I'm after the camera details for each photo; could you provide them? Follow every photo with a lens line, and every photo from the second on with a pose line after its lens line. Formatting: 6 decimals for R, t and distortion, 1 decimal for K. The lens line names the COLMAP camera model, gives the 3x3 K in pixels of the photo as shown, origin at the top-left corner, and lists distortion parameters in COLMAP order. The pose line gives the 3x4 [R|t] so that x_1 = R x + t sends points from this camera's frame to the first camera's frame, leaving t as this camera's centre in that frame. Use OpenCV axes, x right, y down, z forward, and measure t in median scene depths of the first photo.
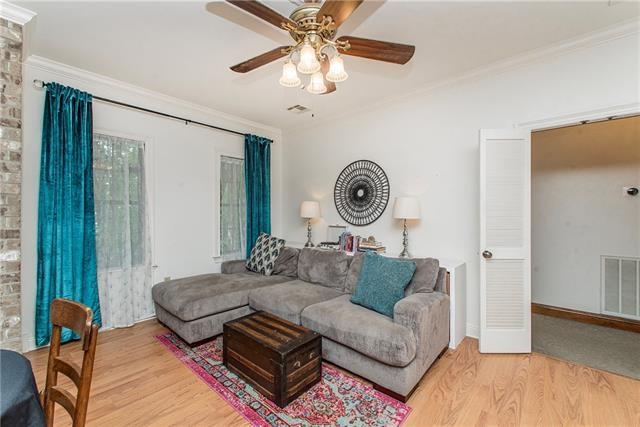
lens RADIAL K [[273.4, 0, 313.3], [0, 273.4, 206.4], [0, 0, 1]] dist [0.011519, -0.004982]
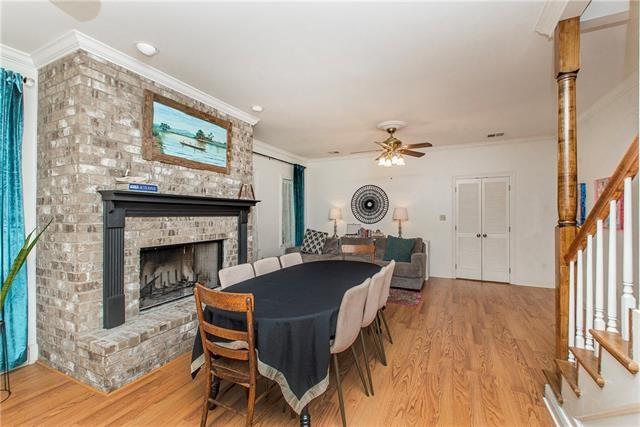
lens RADIAL K [[273.4, 0, 319.7], [0, 273.4, 211.8], [0, 0, 1]] dist [0.011519, -0.004982]
pose [[0.964096, -0.001392, 0.265551, -0.588978], [-0.002535, 0.999892, 0.014445, -0.027186], [-0.265543, -0.014600, 0.963989, -0.566983]]
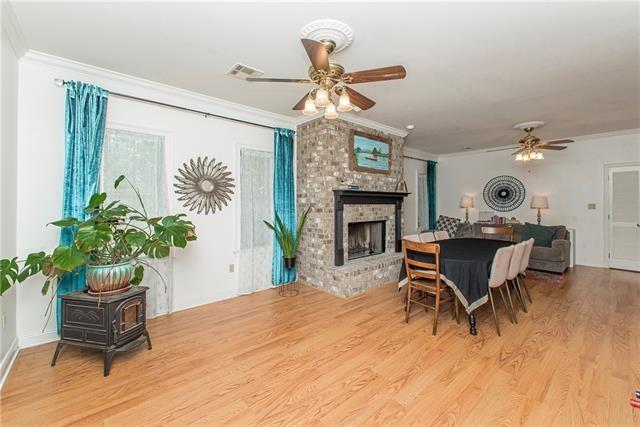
lens RADIAL K [[273.4, 0, 315.9], [0, 273.4, 198.4], [0, 0, 1]] dist [0.011519, -0.004982]
pose [[0.991548, -0.004587, -0.129661, -0.827303], [0.005665, 0.999952, 0.007947, -0.039143], [0.129618, -0.008614, 0.991527, -0.961556]]
